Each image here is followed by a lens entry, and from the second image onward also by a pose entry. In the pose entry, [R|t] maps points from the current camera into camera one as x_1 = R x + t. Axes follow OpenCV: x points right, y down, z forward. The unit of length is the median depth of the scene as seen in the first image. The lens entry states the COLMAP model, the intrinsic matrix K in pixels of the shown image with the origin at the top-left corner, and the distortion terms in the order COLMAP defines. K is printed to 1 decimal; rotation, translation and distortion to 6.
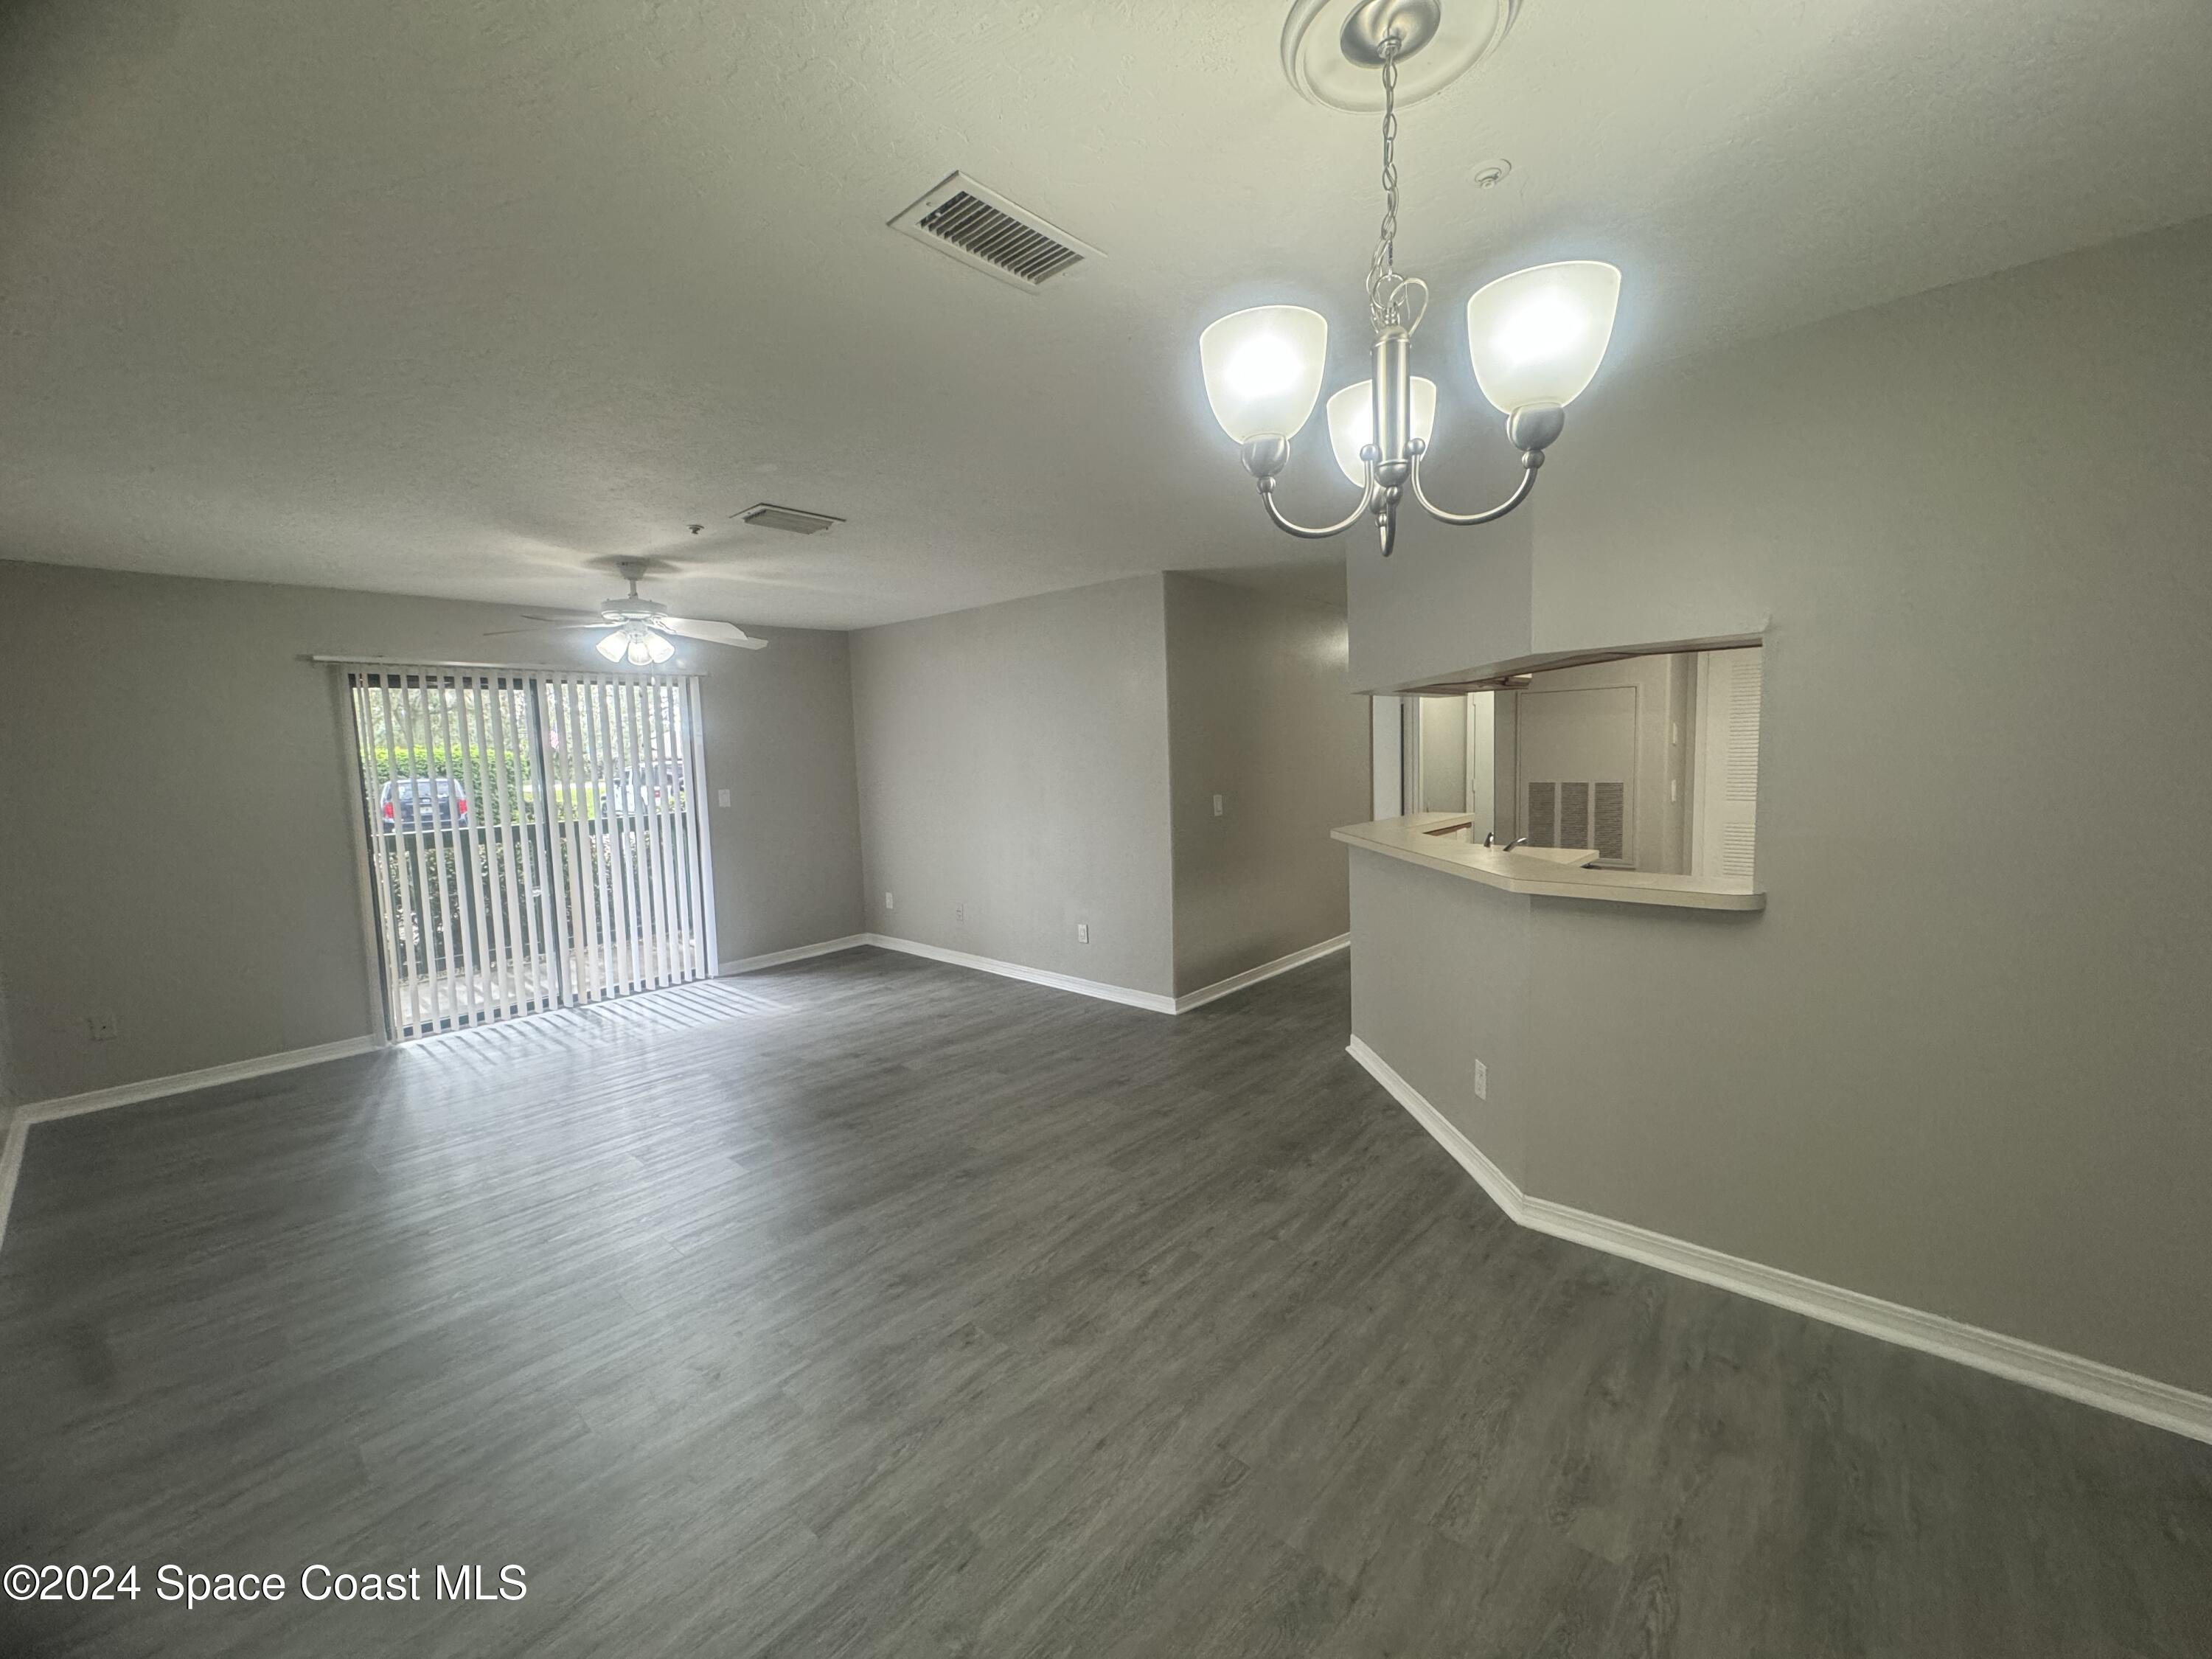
lens RADIAL K [[876.5, 0, 1099.5], [0, 876.5, 825.2], [0, 0, 1]] dist [0.000546, 0.000017]
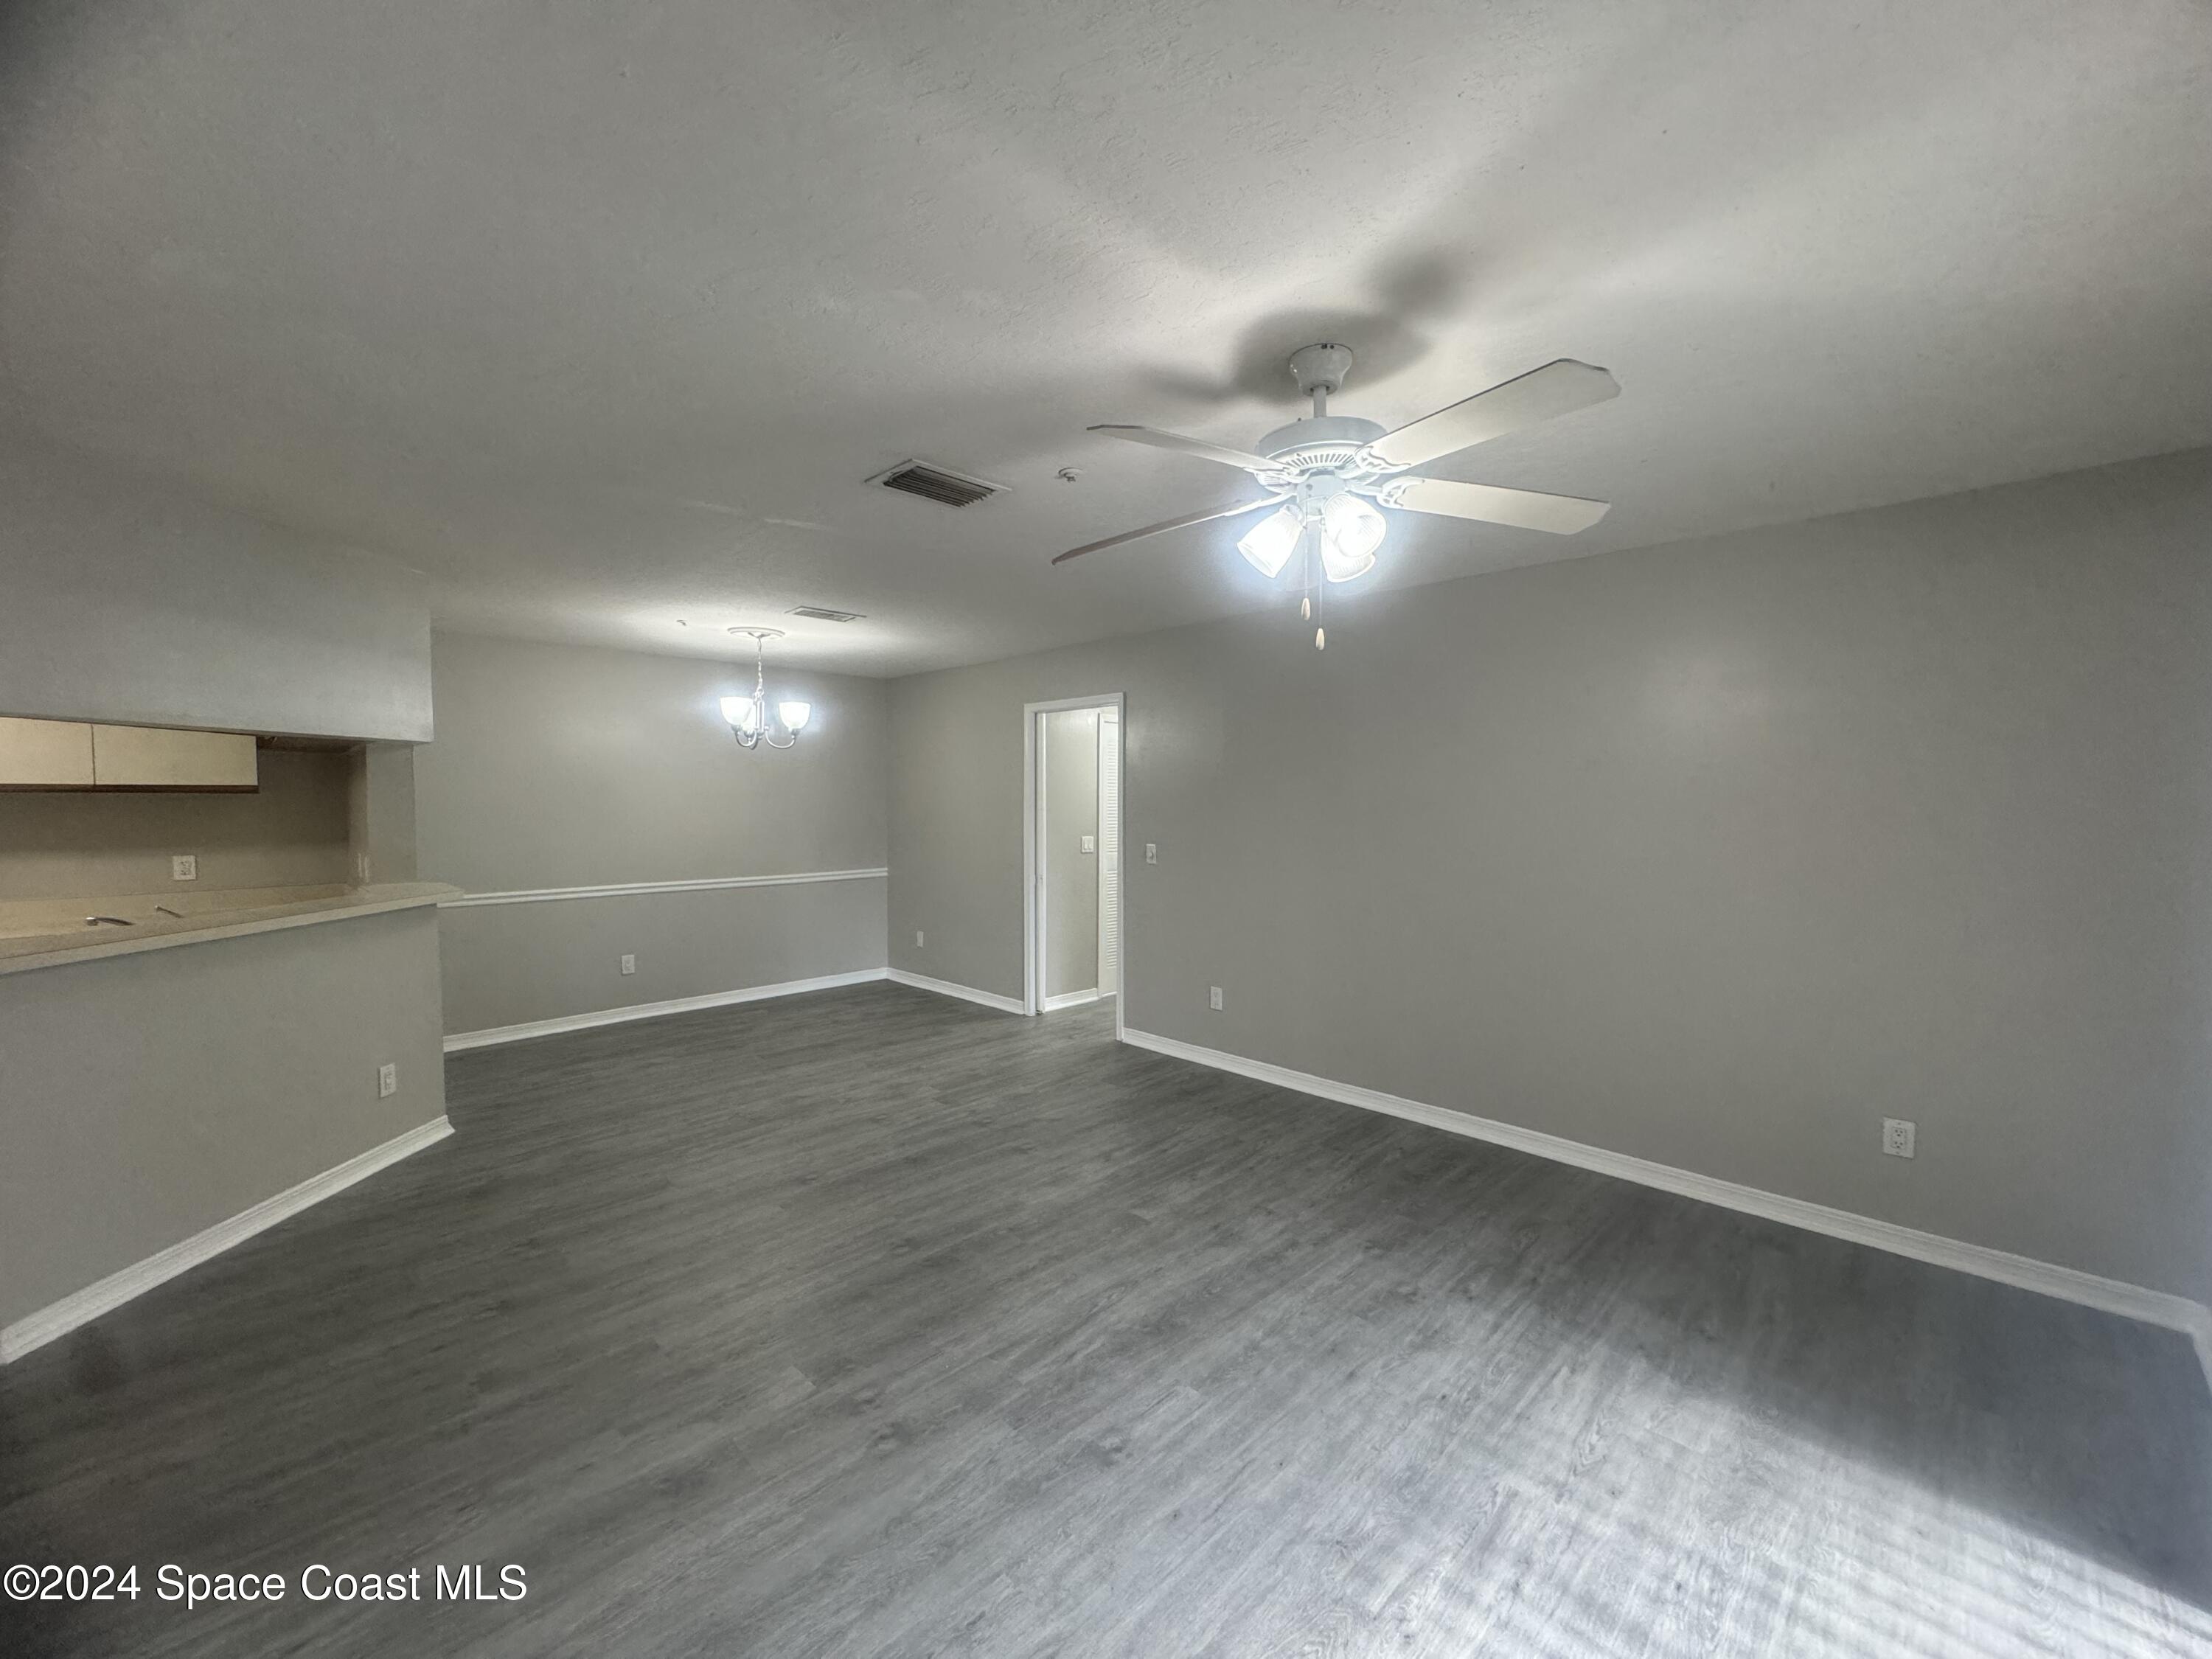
lens RADIAL K [[876.5, 0, 1104.6], [0, 876.5, 828.5], [0, 0, 1]] dist [0.000546, 0.000017]
pose [[-0.997994, 0.030370, 0.055546, -0.518226], [0.036924, 0.991958, 0.121062, -0.134756], [-0.051423, 0.122871, -0.991090, 1.740762]]
